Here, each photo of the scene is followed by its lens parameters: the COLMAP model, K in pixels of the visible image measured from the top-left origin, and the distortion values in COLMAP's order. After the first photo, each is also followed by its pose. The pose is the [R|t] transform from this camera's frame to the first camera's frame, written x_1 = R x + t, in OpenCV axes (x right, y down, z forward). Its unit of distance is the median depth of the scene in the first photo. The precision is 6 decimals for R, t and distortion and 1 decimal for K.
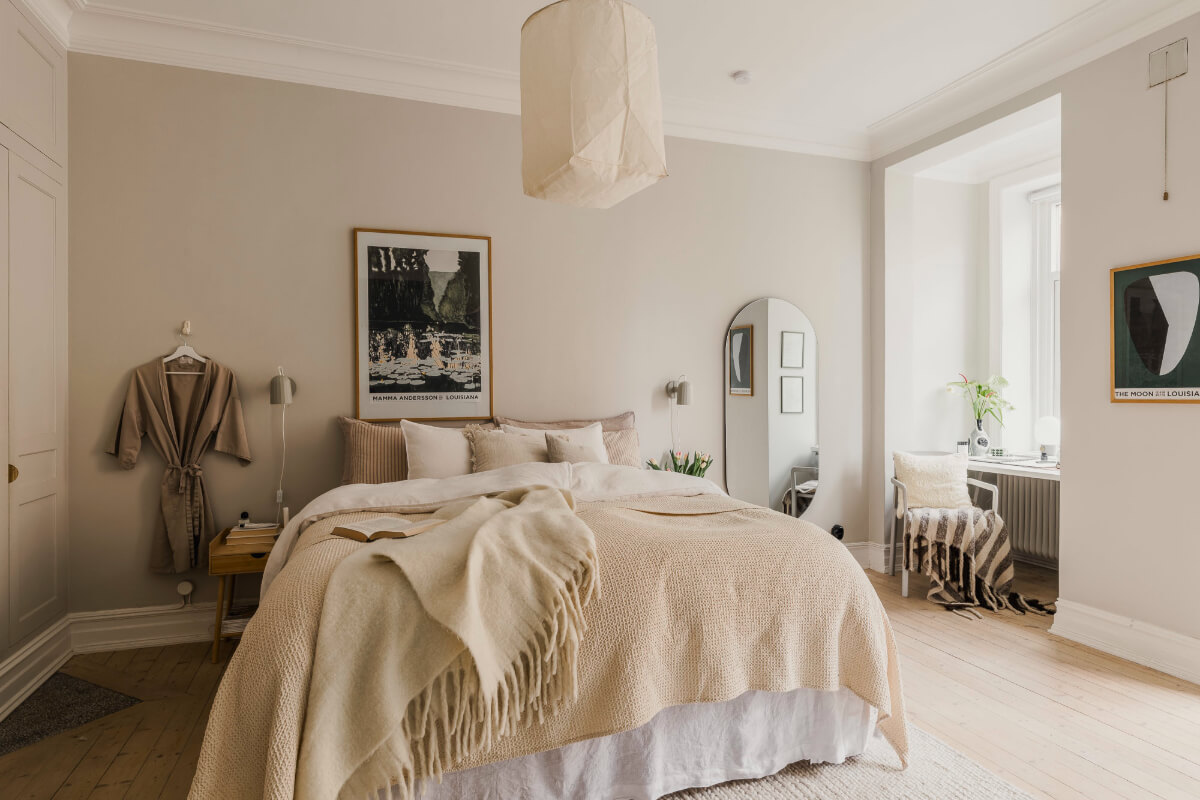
lens RADIAL K [[678.5, 0, 617.6], [0, 678.5, 396.3], [0, 0, 1]] dist [-0.008390, 0.004175]
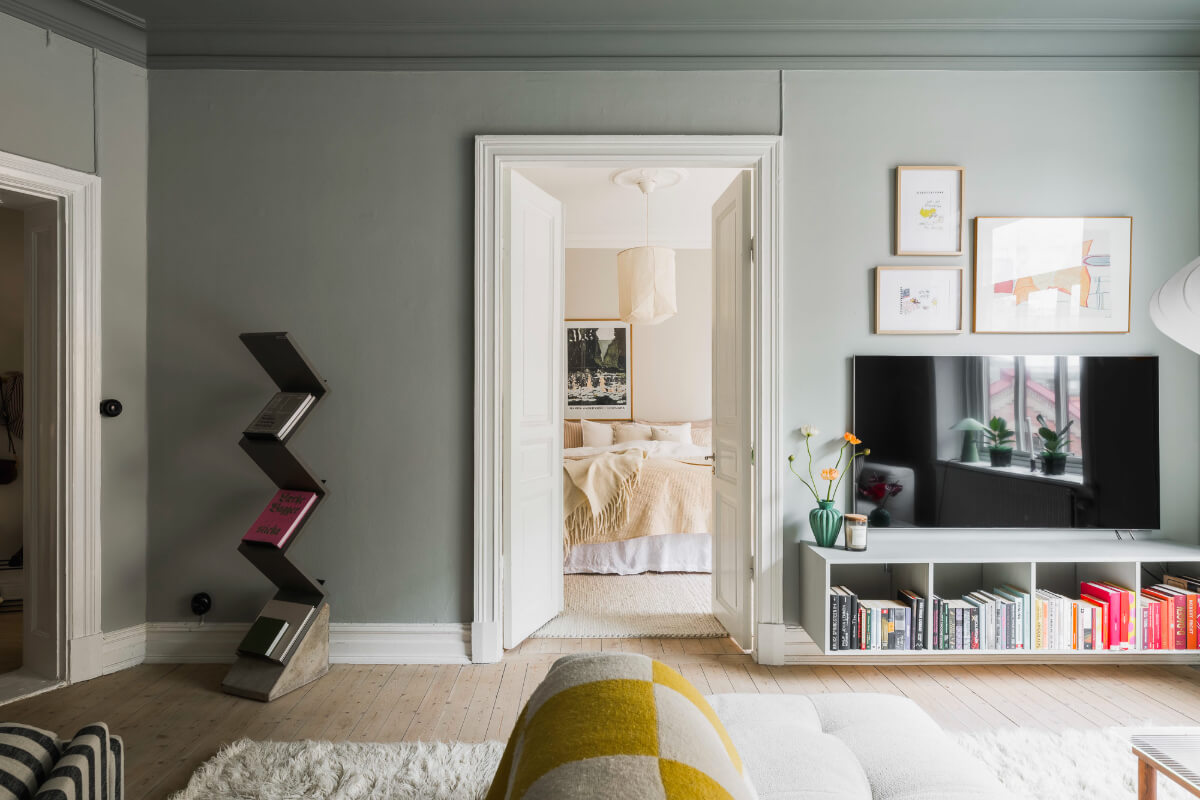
lens RADIAL K [[678.5, 0, 606.1], [0, 678.5, 404.7], [0, 0, 1]] dist [-0.008390, 0.004175]
pose [[0.943086, 0.001543, -0.332544, 0.360875], [-0.003409, 0.999982, -0.005029, 0.001906], [0.332530, 0.005877, 0.943074, -0.746714]]
